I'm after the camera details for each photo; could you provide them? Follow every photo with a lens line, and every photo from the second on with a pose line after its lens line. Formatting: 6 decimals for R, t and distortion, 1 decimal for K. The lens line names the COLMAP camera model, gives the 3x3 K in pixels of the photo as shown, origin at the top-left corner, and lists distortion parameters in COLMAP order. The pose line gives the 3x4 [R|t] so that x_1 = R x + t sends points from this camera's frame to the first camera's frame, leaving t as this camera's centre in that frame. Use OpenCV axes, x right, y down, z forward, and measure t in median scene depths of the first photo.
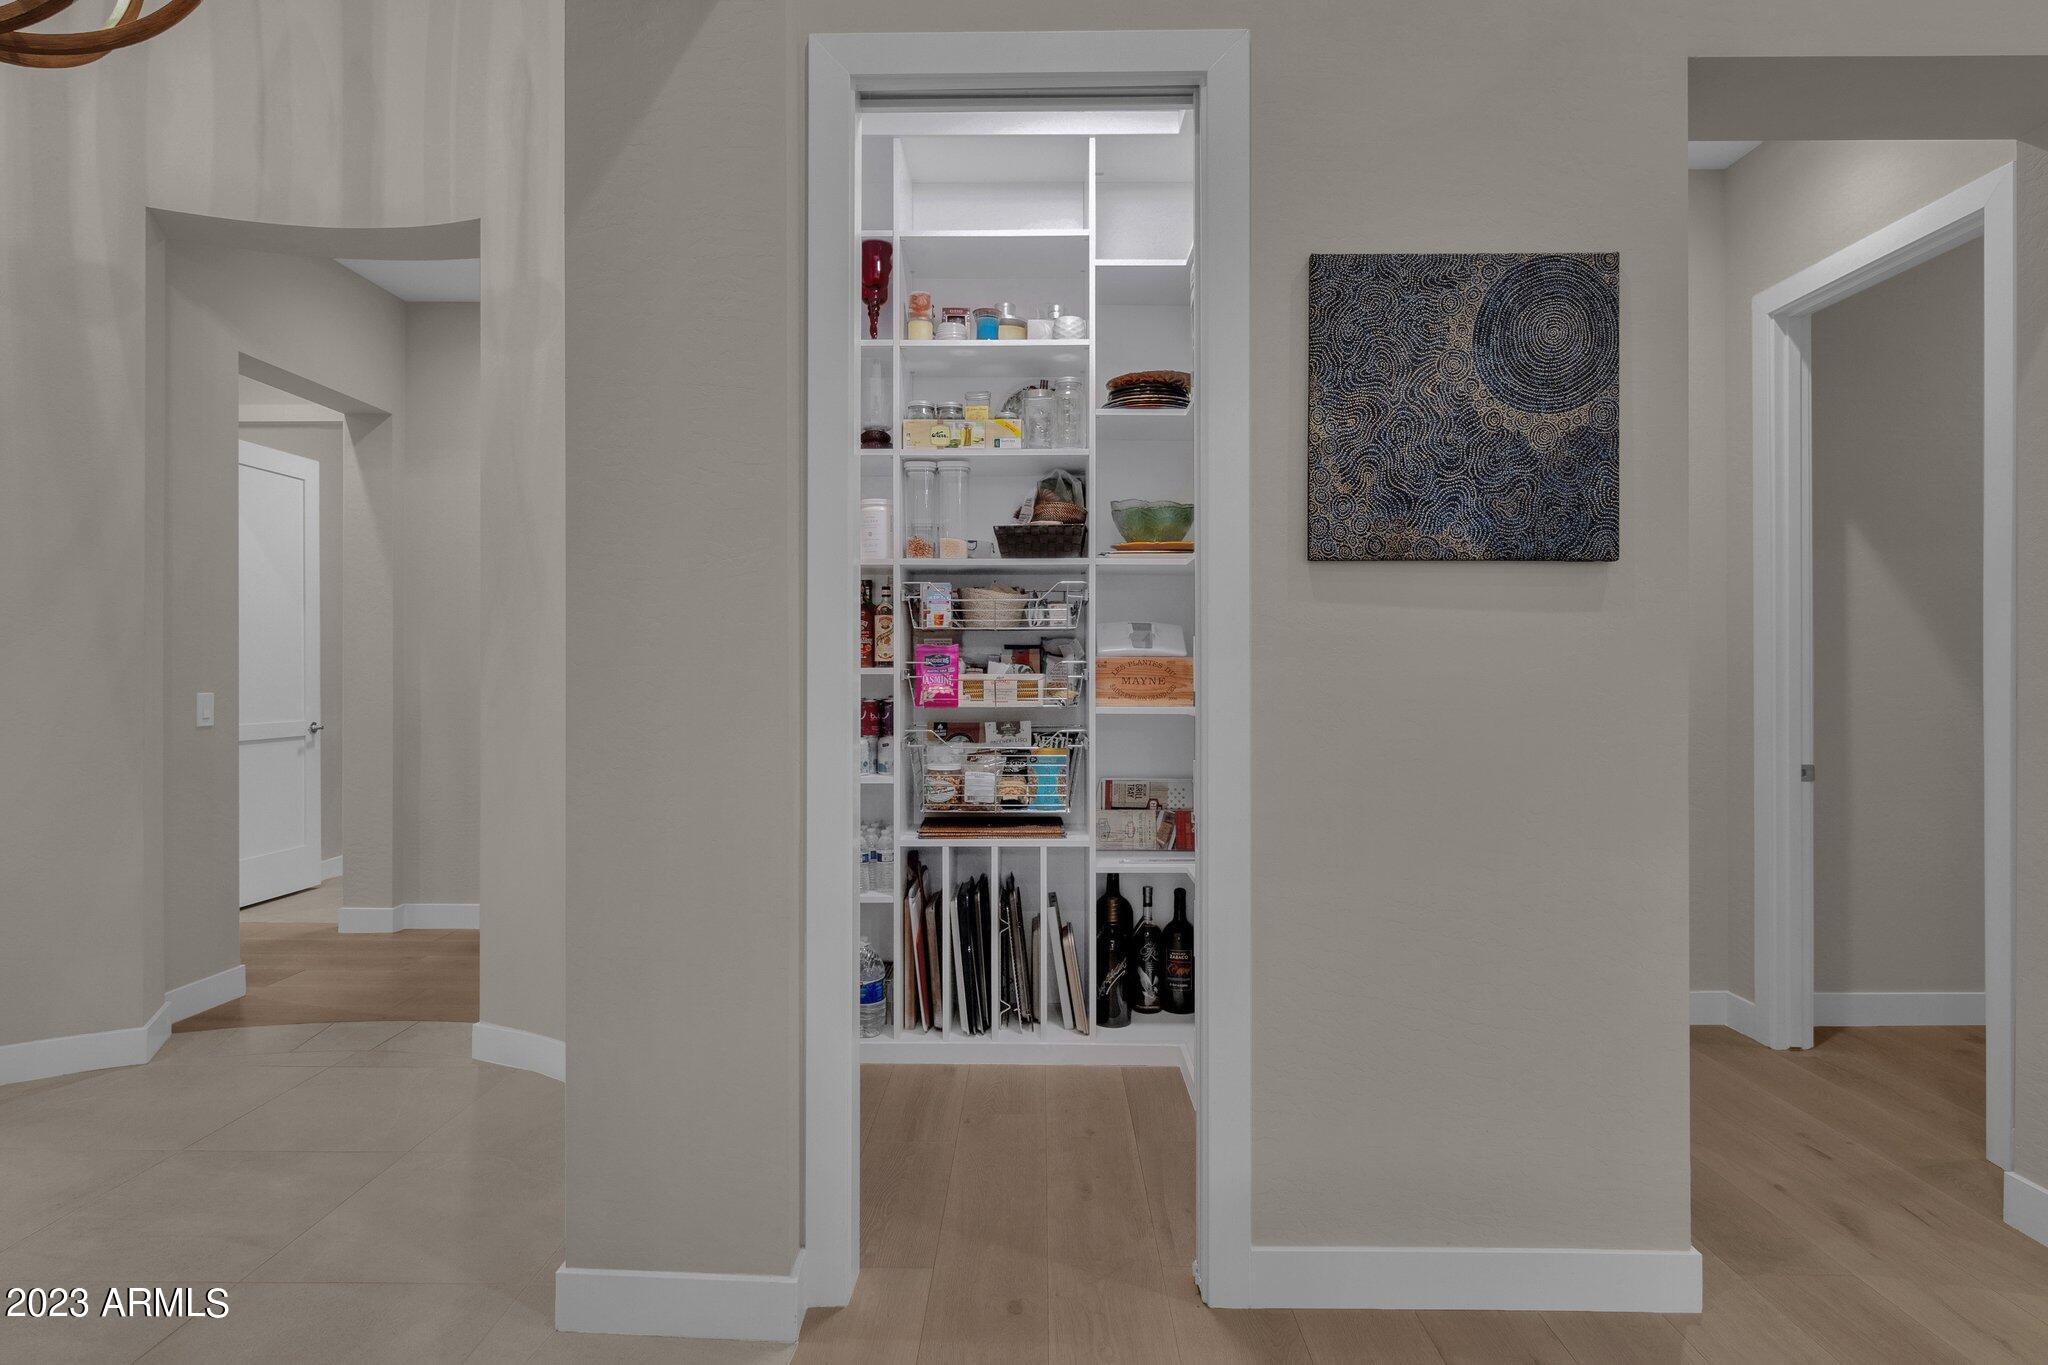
lens RADIAL K [[1104.2, 0, 1028.0], [0, 1104.2, 678.1], [0, 0, 1]] dist [0.000890, -0.000238]
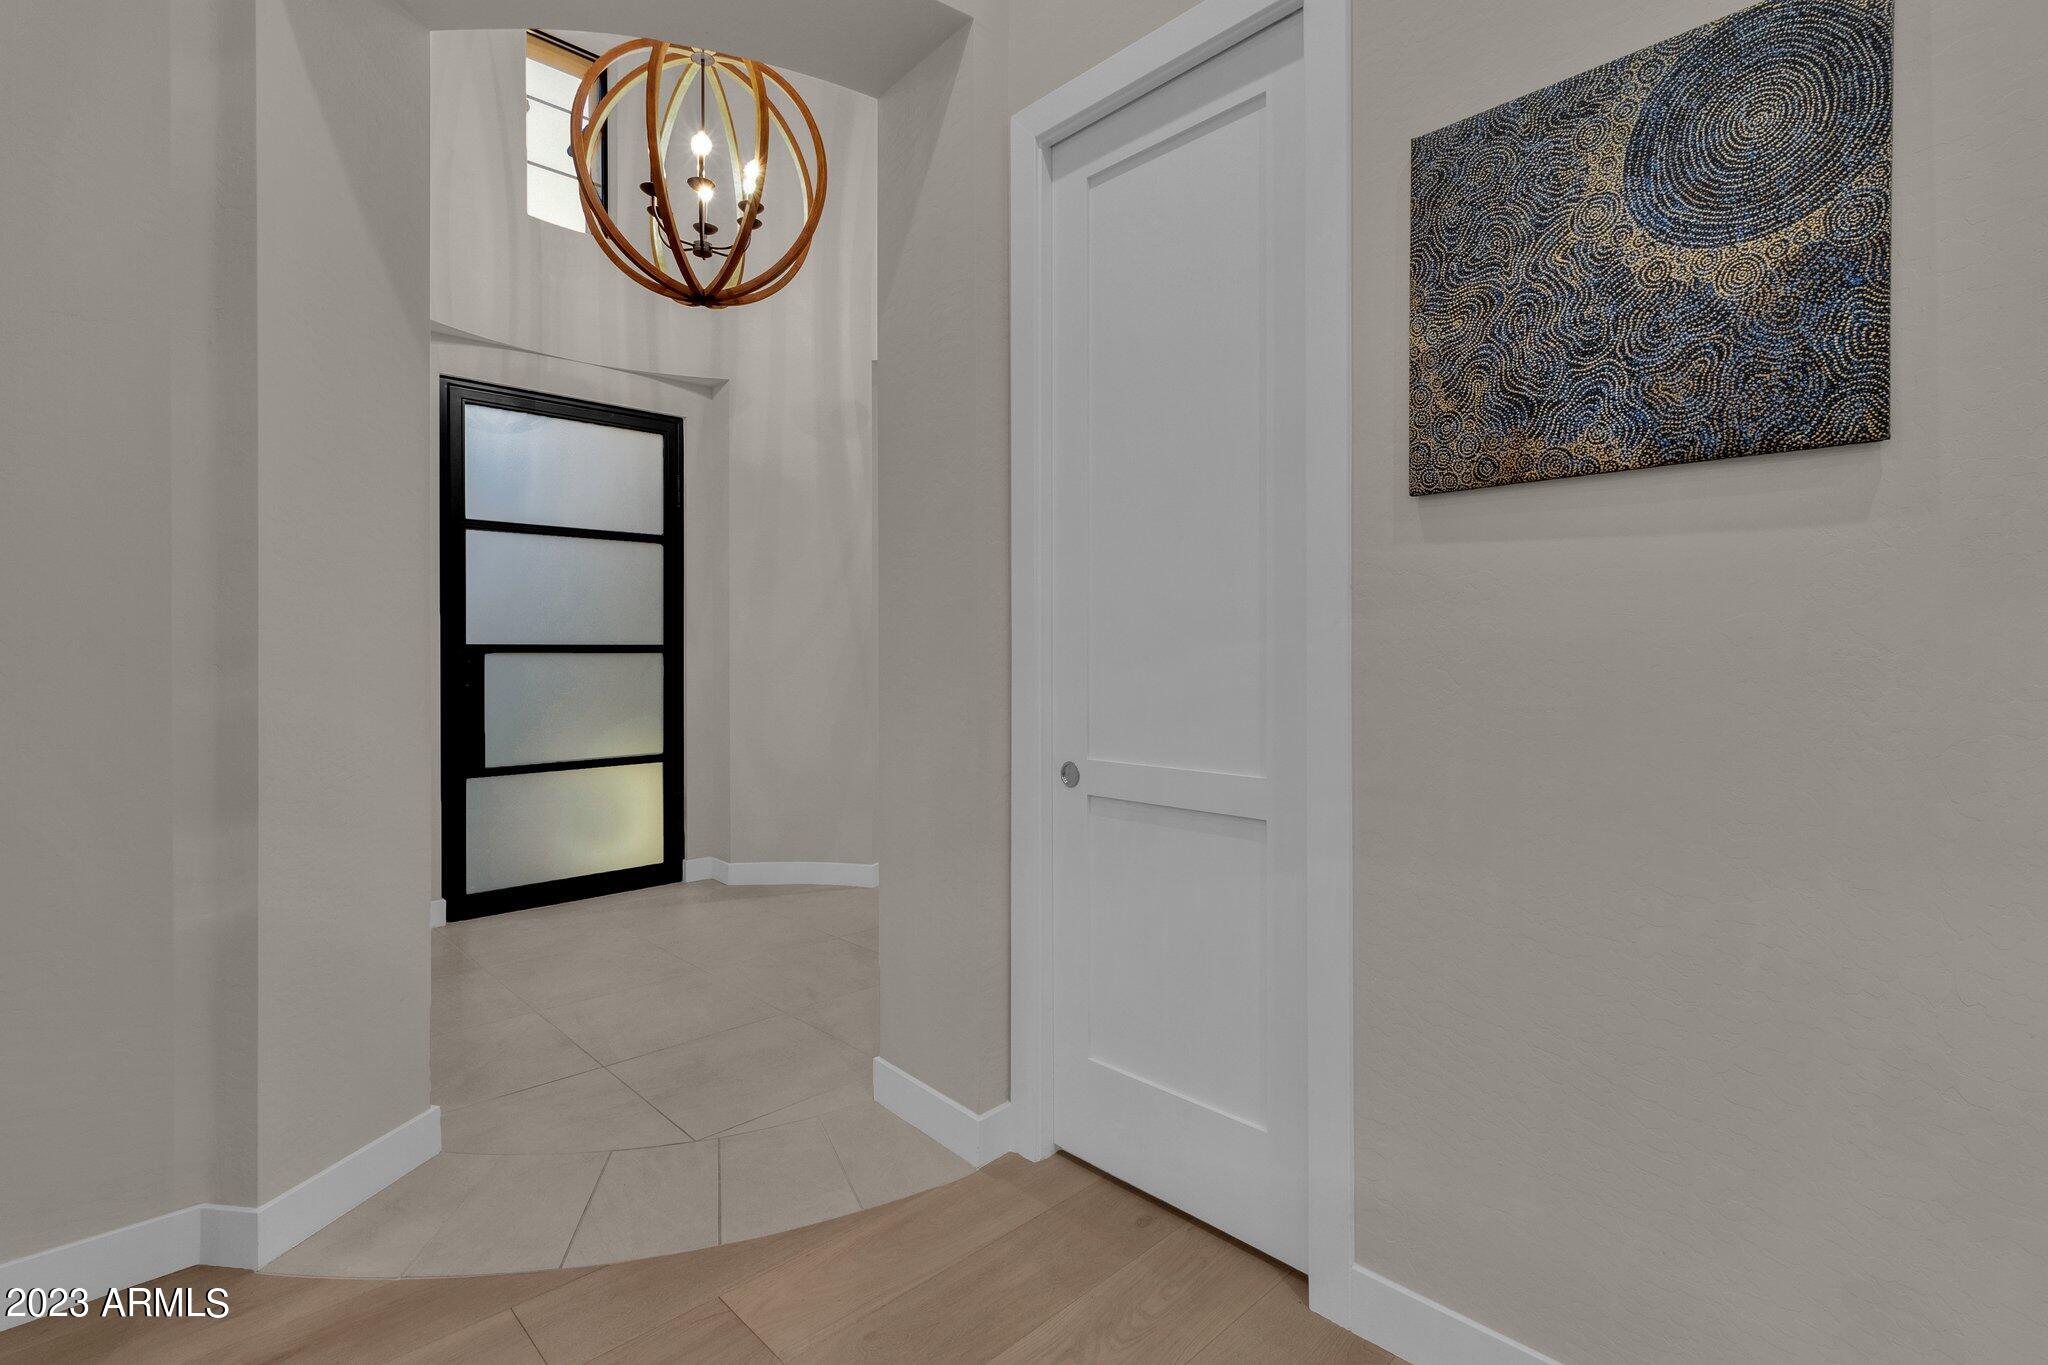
lens RADIAL K [[962.8, 0, 1030.8], [0, 962.8, 664.8], [0, 0, 1]] dist [0.000722, 0.000247]
pose [[0.704487, 0.005131, -0.709698, 0.582989], [-0.002921, 0.999986, 0.004330, 0.022736], [0.709711, -0.000977, 0.704492, 0.261016]]
